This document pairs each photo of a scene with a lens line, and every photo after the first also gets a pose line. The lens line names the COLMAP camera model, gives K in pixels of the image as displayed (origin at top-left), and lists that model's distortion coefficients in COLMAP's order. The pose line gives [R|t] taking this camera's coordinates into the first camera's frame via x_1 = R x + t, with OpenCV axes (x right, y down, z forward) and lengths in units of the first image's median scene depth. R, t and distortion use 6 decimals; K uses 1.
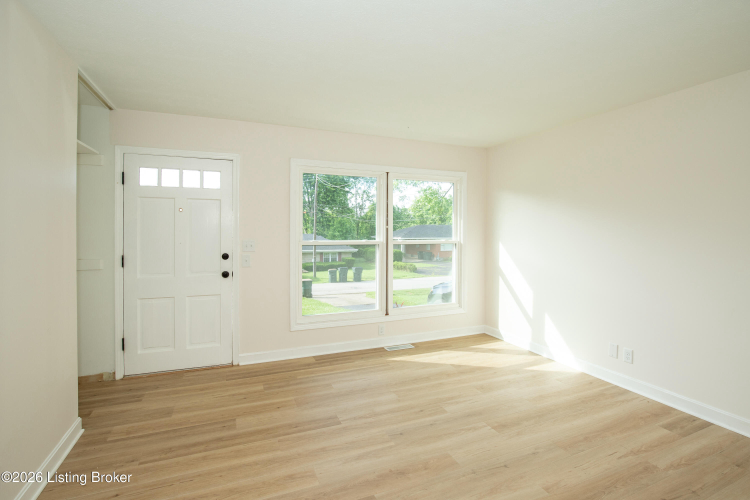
lens RADIAL K [[358.3, 0, 375.8], [0, 358.3, 233.8], [0, 0, 1]] dist [-0.027588, 0.000757]
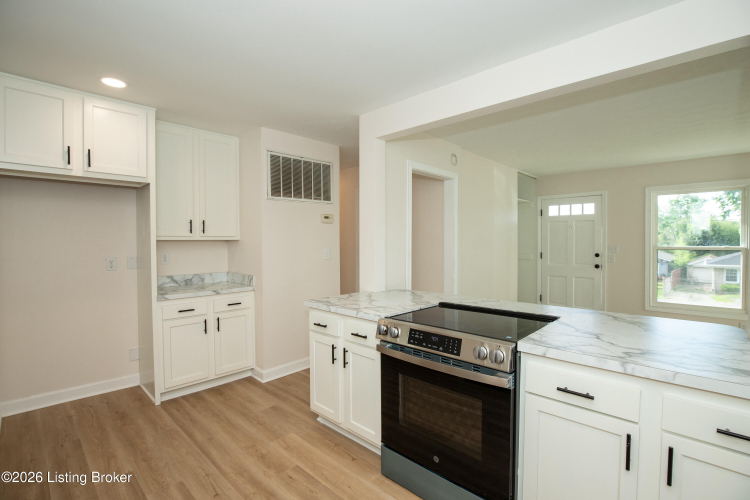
lens RADIAL K [[350.5, 0, 375.0], [0, 350.5, 250.0], [0, 0, 1]] dist [-0.030257, 0.000135]
pose [[0.411316, 0.014539, -0.911377, 0.657848], [0.000761, 0.999867, 0.016294, 0.015533], [0.911493, -0.007396, 0.411250, -0.623975]]
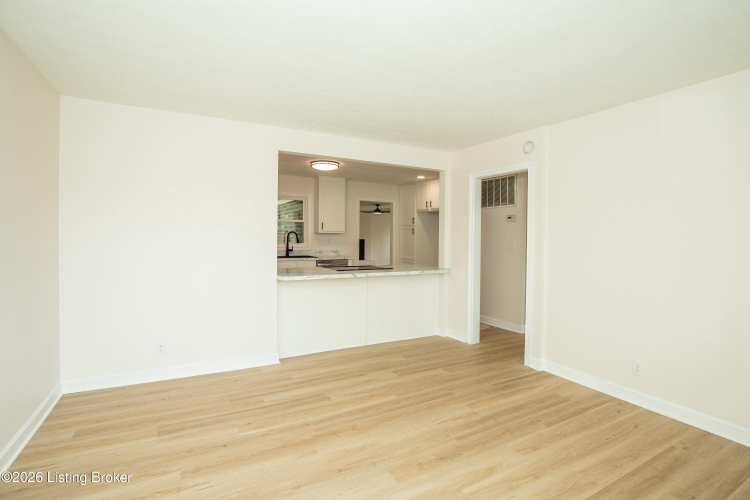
lens RADIAL K [[358.3, 0, 375.8], [0, 358.3, 233.8], [0, 0, 1]] dist [-0.027588, 0.000757]
pose [[-0.994126, -0.015736, -0.107079, 0.246291], [-0.016152, 0.999865, 0.003021, 0.000308], [0.107017, 0.004733, -0.994246, 1.270550]]
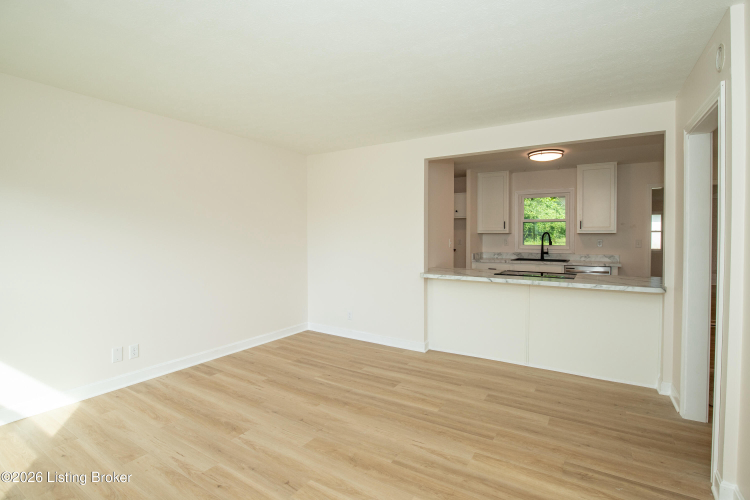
lens RADIAL K [[358.3, 0, 375.8], [0, 358.3, 233.8], [0, 0, 1]] dist [-0.027588, 0.000757]
pose [[-0.578475, 0.002396, 0.815696, -0.519004], [0.005945, 0.999982, 0.001278, 0.001465], [-0.815678, 0.005588, -0.578479, 0.967514]]
